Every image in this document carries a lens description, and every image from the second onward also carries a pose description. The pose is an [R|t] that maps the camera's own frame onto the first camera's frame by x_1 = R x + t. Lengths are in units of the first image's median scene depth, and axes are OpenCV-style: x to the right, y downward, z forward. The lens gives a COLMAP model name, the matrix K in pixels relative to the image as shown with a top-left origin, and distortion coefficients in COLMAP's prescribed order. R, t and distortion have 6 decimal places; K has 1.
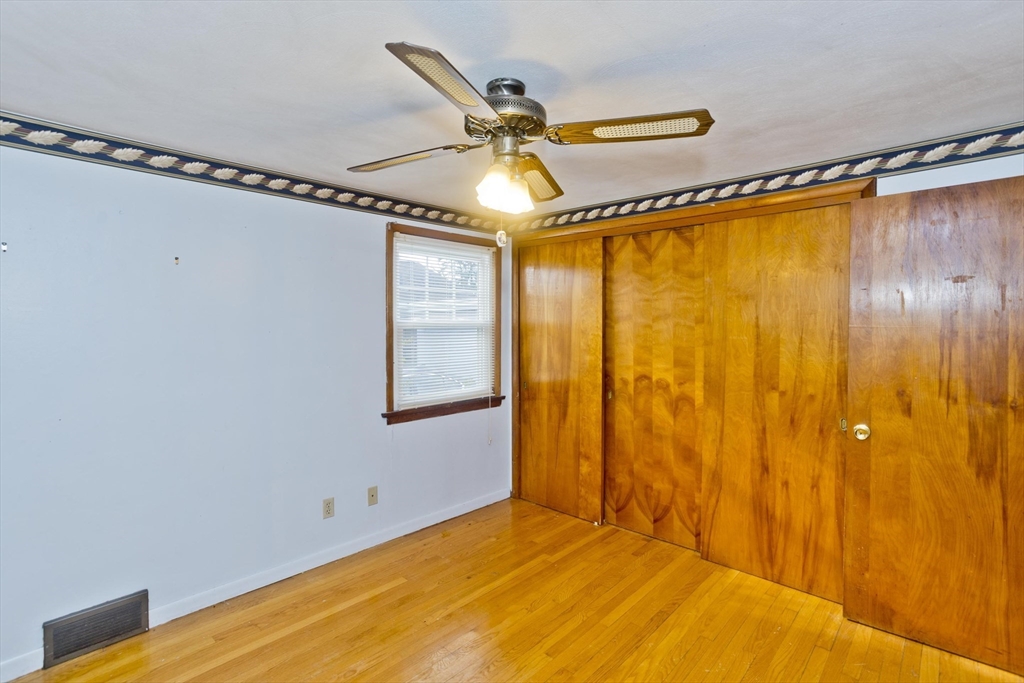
lens RADIAL K [[495.5, 0, 500.9], [0, 495.5, 338.1], [0, 0, 1]] dist [-0.052836, 0.037641]
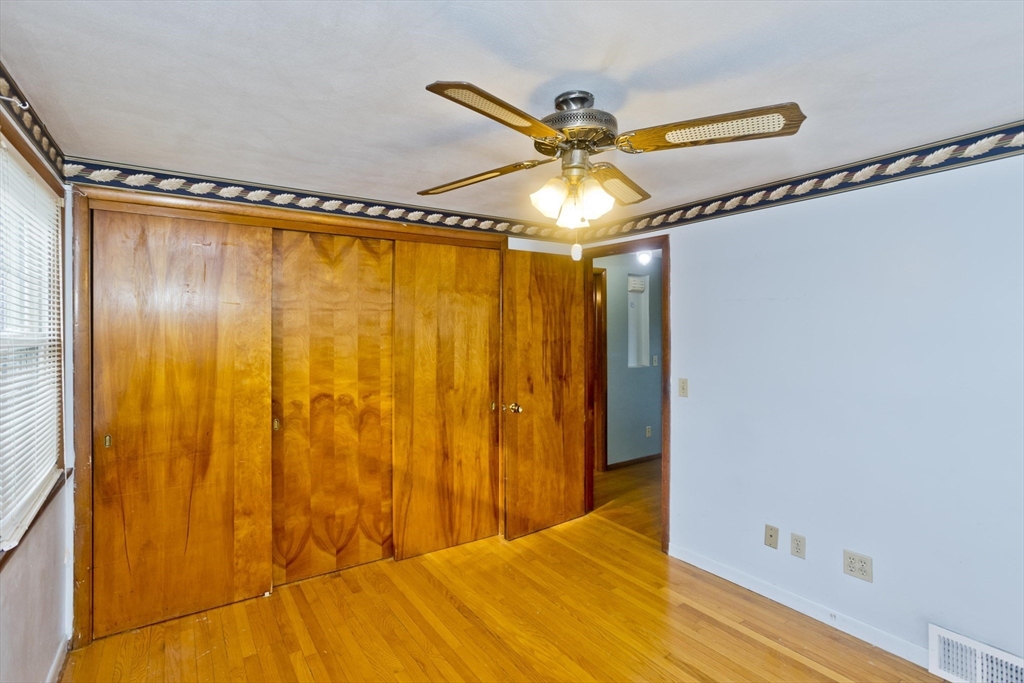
lens RADIAL K [[495.5, 0, 500.9], [0, 495.5, 338.1], [0, 0, 1]] dist [-0.052836, 0.037641]
pose [[0.224825, -0.009803, 0.974350, -0.537796], [0.035459, 0.999369, 0.001873, -0.016330], [-0.973754, 0.034128, 0.225031, 0.522124]]
